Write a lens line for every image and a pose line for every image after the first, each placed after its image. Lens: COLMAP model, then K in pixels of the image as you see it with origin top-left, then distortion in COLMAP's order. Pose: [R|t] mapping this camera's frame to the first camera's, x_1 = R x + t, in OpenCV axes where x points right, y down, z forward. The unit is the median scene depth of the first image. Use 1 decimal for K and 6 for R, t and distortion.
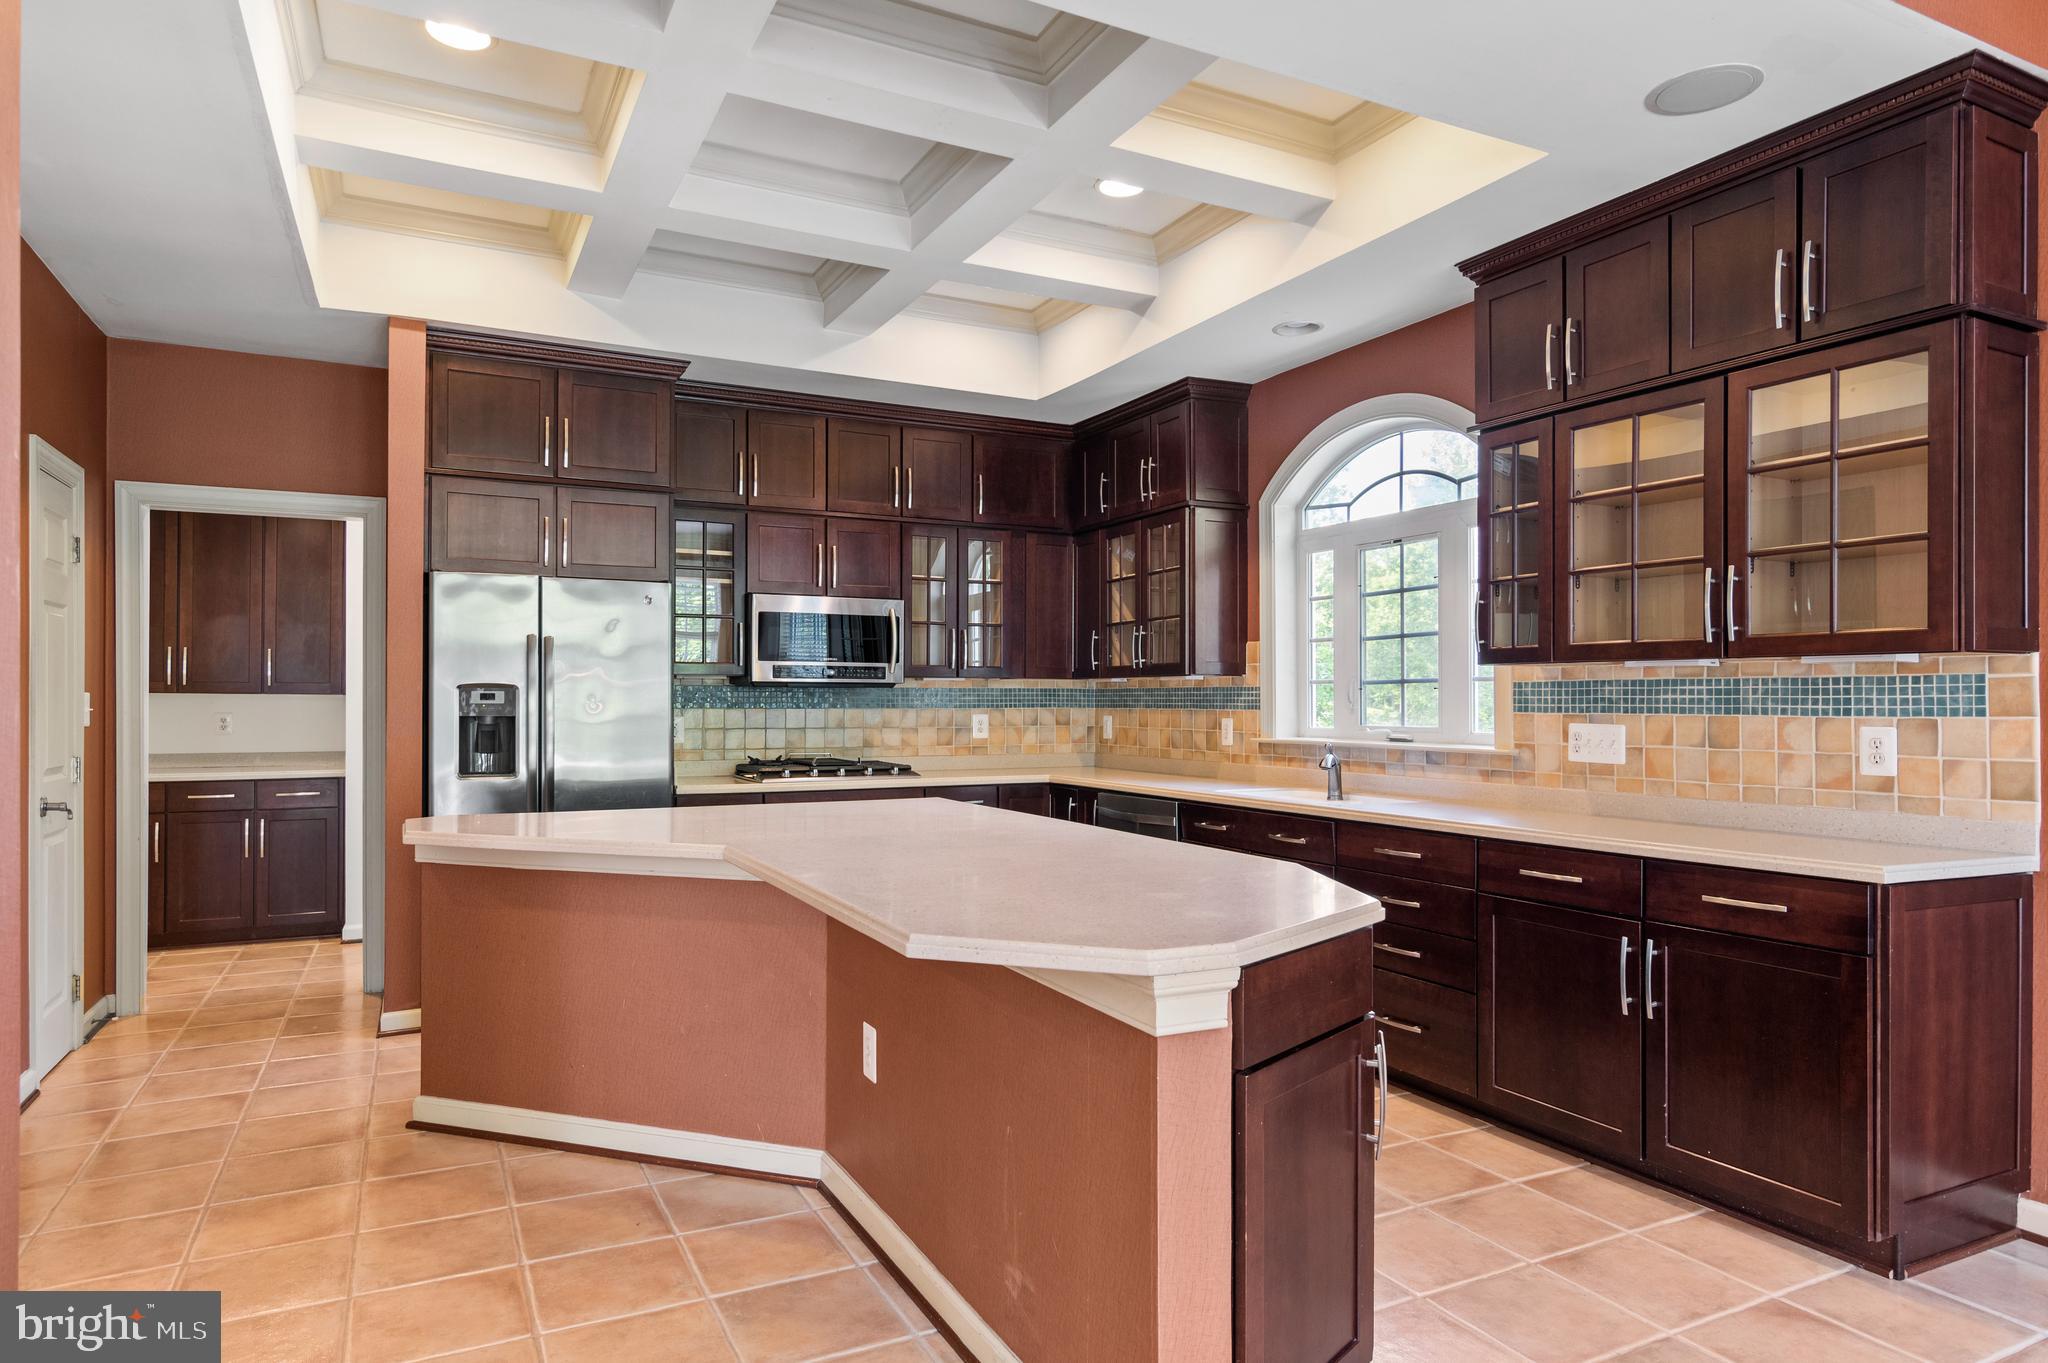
lens RADIAL K [[1203.3, 0, 1025.6], [0, 1203.3, 694.4], [0, 0, 1]] dist [0.004273, 0.000535]
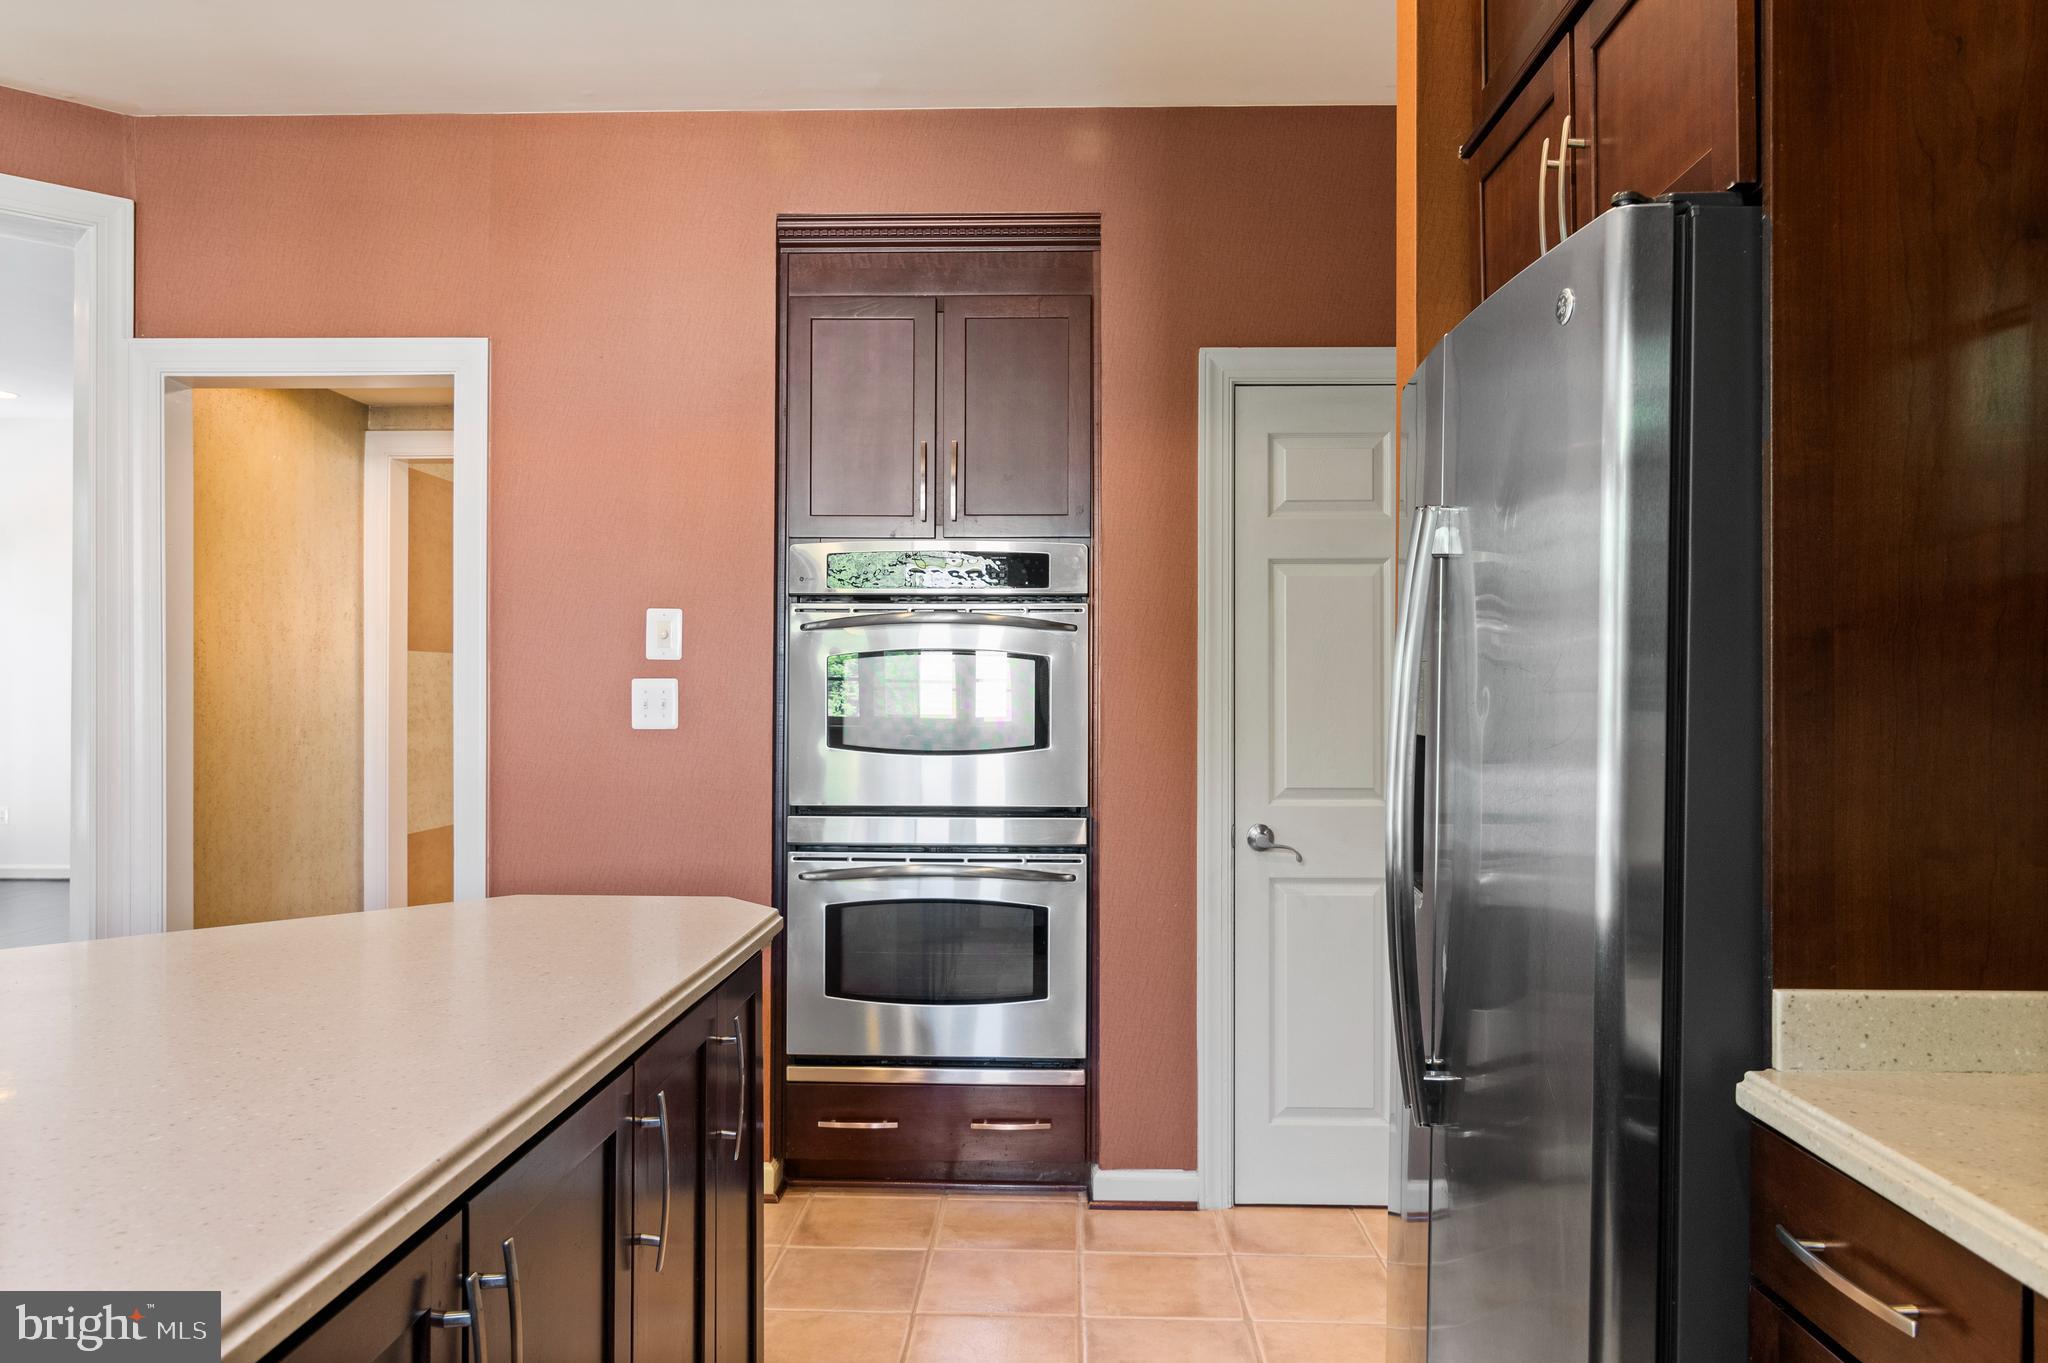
lens RADIAL K [[1422.9, 0, 1020.8], [0, 1422.9, 683.3], [0, 0, 1]] dist [-0.000540, -0.000892]
pose [[-0.486320, -0.003708, -0.873773, 0.016934], [0.003020, 0.999978, -0.005924, 0.001525], [0.873776, -0.005520, -0.486298, 0.914664]]
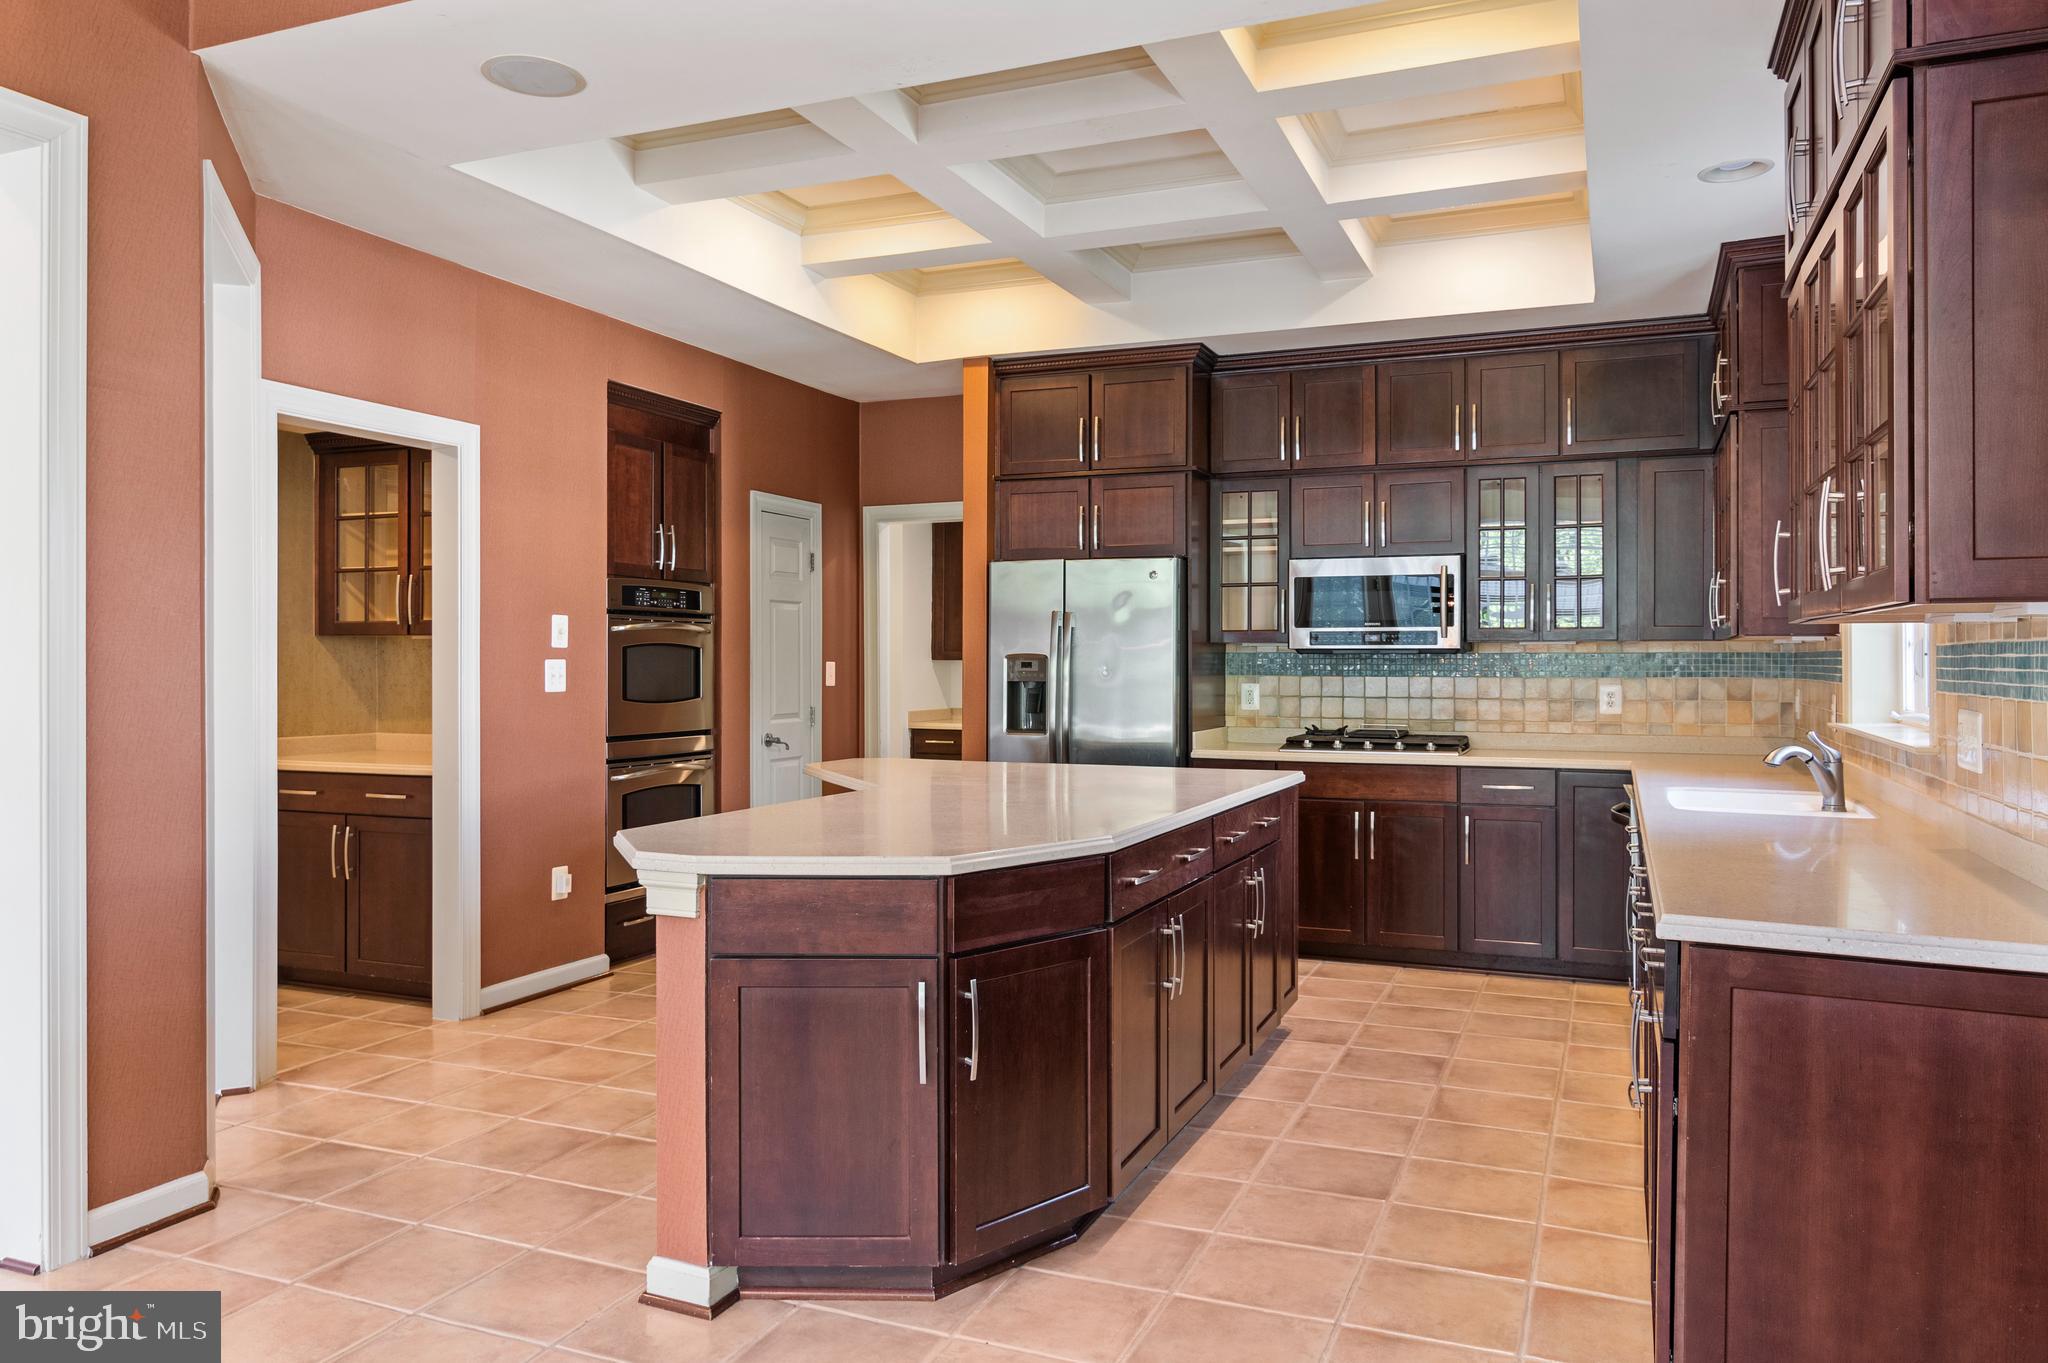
lens RADIAL K [[1422.9, 0, 1023.8], [0, 1422.9, 667.2], [0, 0, 1]] dist [-0.000540, -0.000892]
pose [[0.644902, 0.002706, -0.764261, 0.507066], [0.004856, 0.999959, 0.007638, -0.005454], [0.764250, -0.008637, 0.644862, 0.081079]]
